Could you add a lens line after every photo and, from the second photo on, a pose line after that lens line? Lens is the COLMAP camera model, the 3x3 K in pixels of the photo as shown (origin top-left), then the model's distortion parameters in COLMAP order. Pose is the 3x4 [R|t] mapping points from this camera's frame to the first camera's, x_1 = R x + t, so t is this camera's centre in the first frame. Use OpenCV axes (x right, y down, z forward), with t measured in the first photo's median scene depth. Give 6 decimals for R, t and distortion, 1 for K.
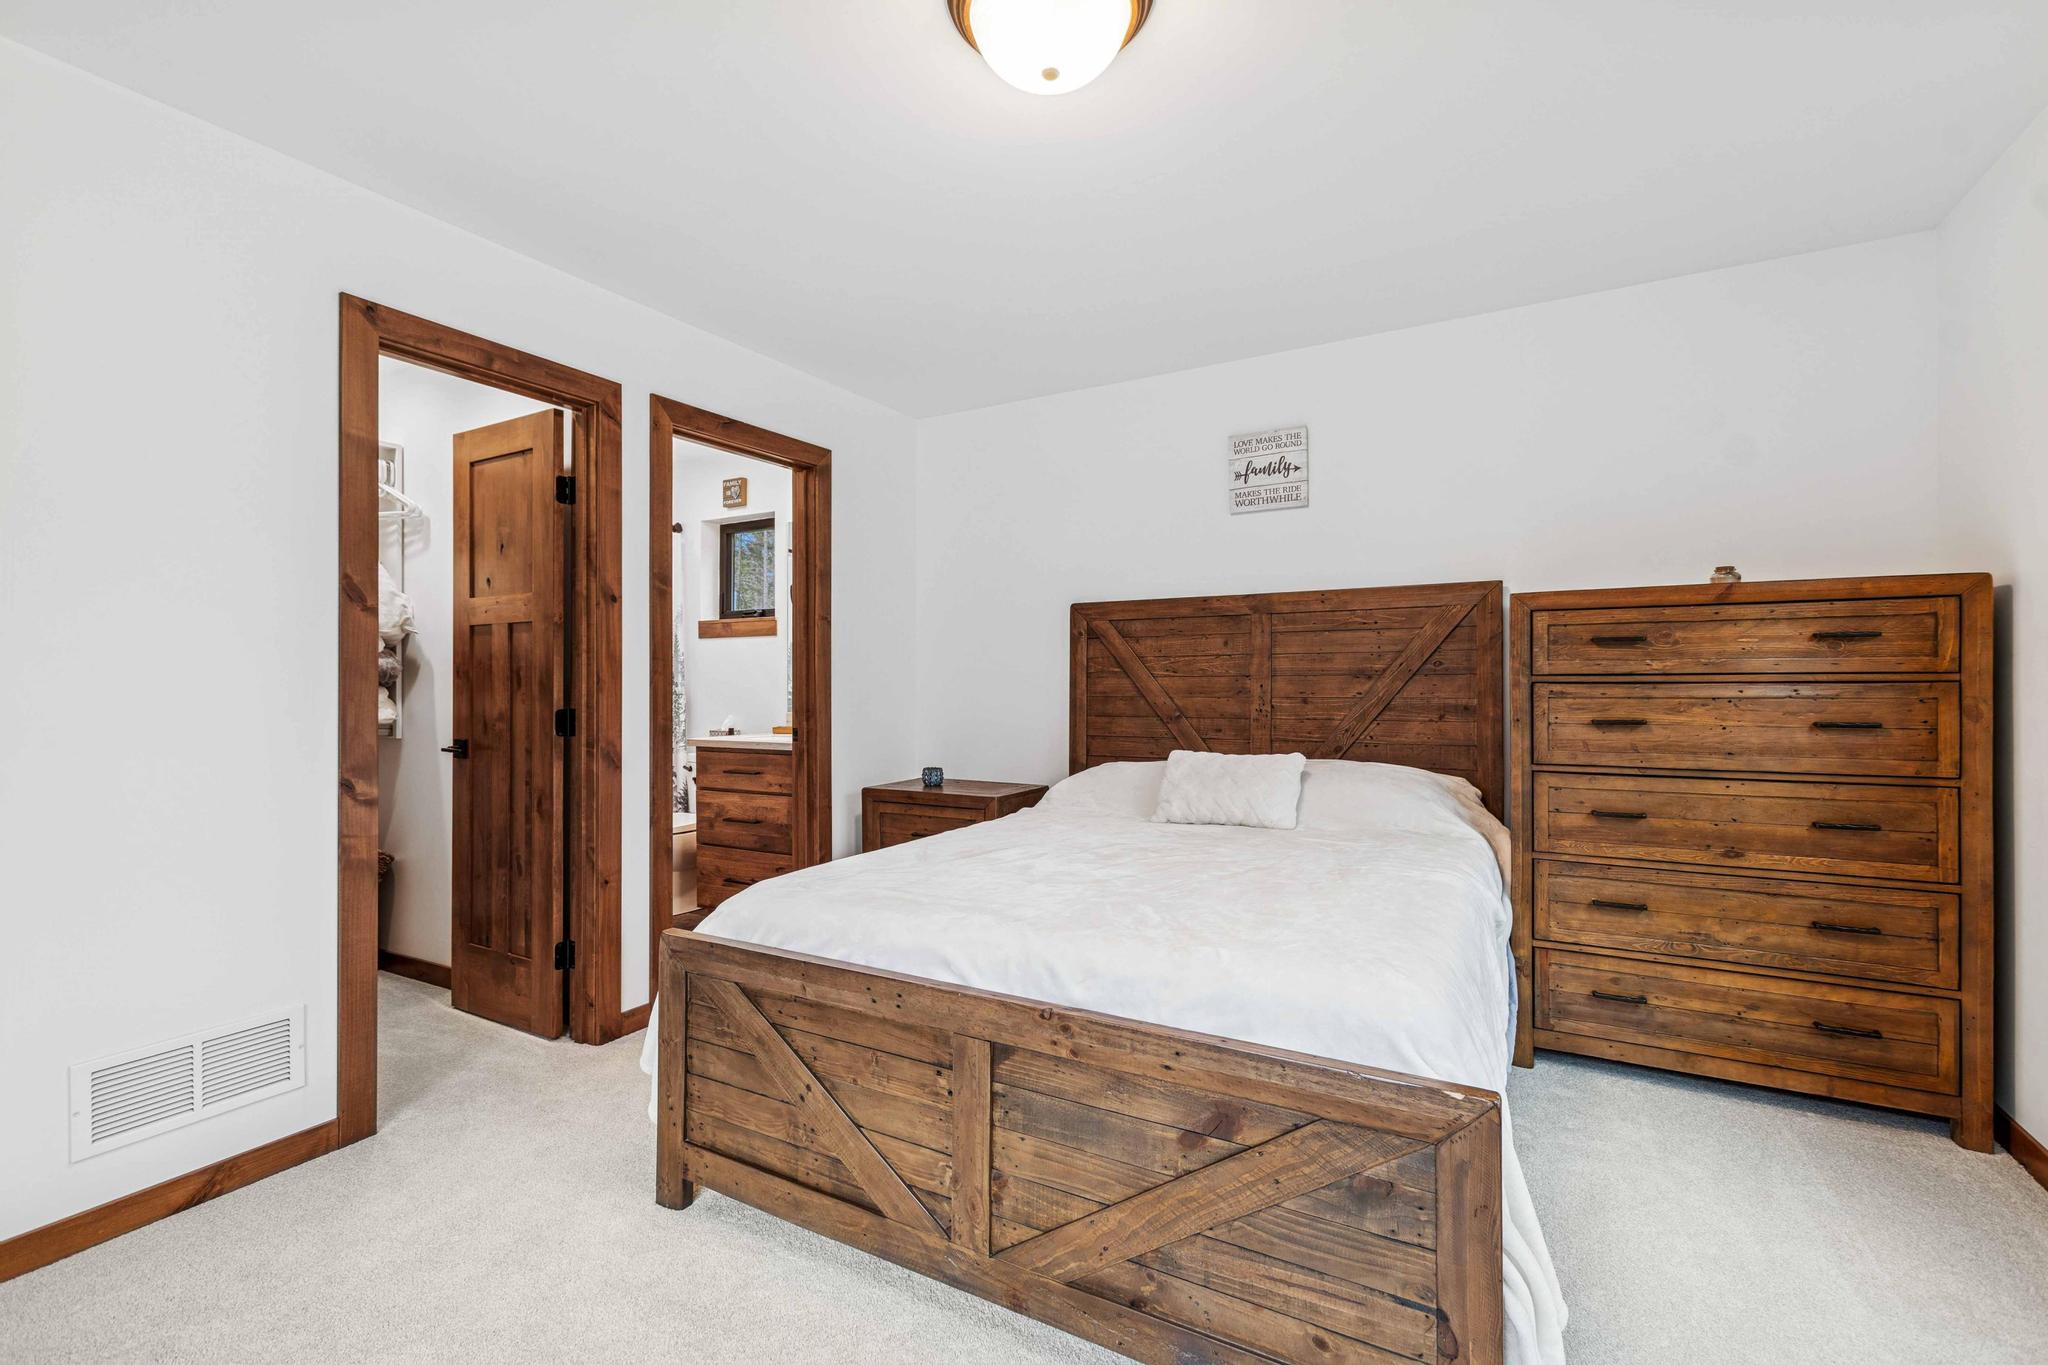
lens RADIAL K [[902.1, 0, 1025.0], [0, 902.1, 672.6], [0, 0, 1]] dist [0.009645, -0.002889]
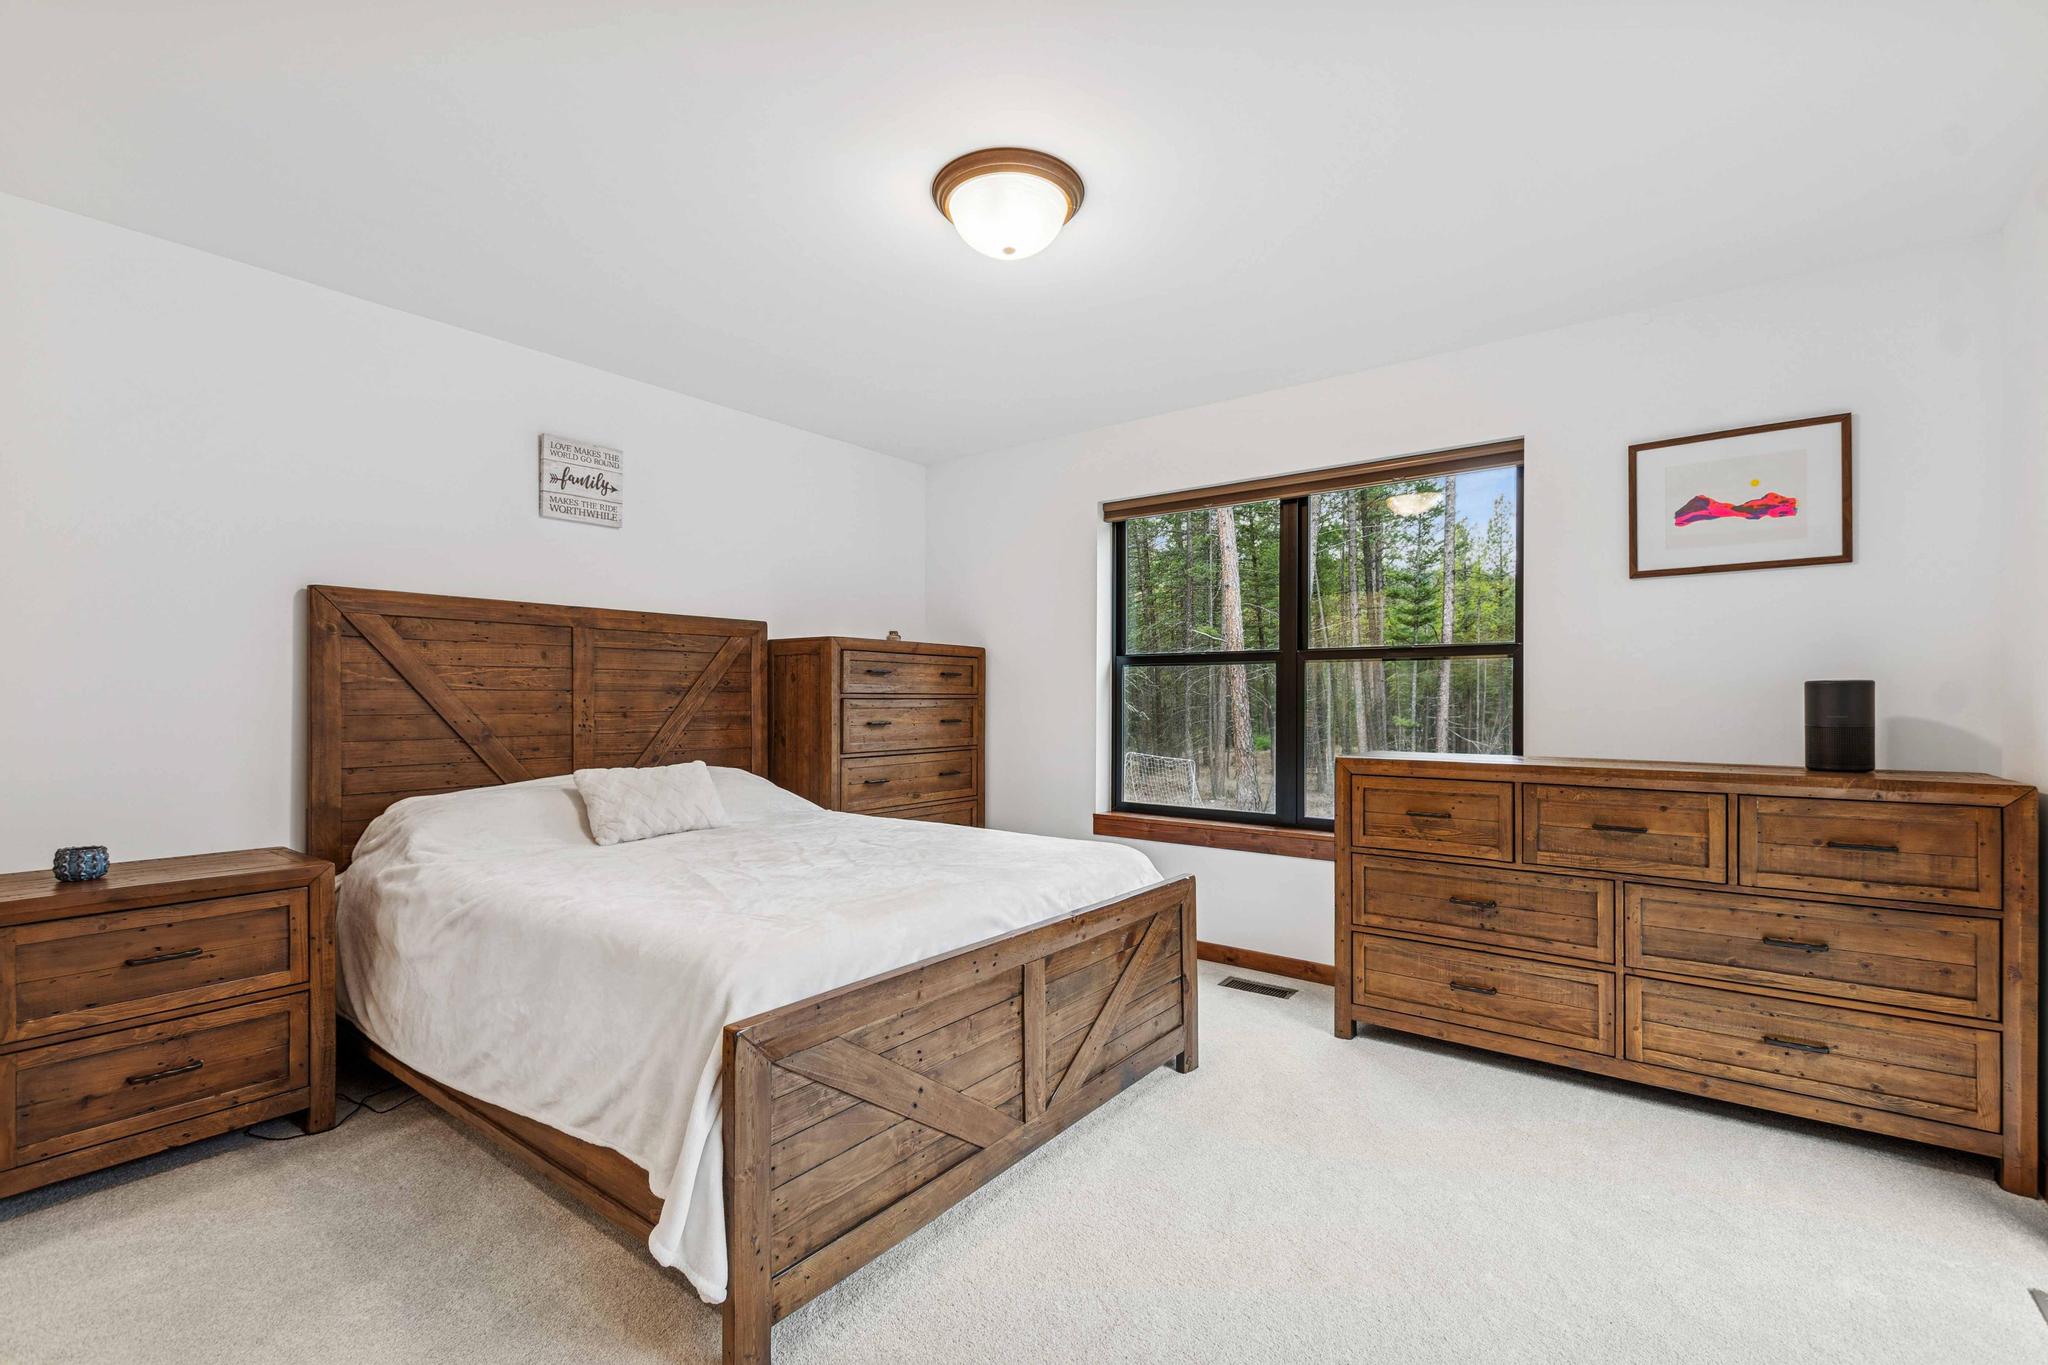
lens RADIAL K [[902.1, 0, 1026.1], [0, 902.1, 693.0], [0, 0, 1]] dist [0.009645, -0.002889]
pose [[0.125212, 0.009794, 0.992082, -0.692052], [-0.013427, 0.999876, -0.008176, 0.008216], [-0.992039, -0.012297, 0.125328, 0.420760]]
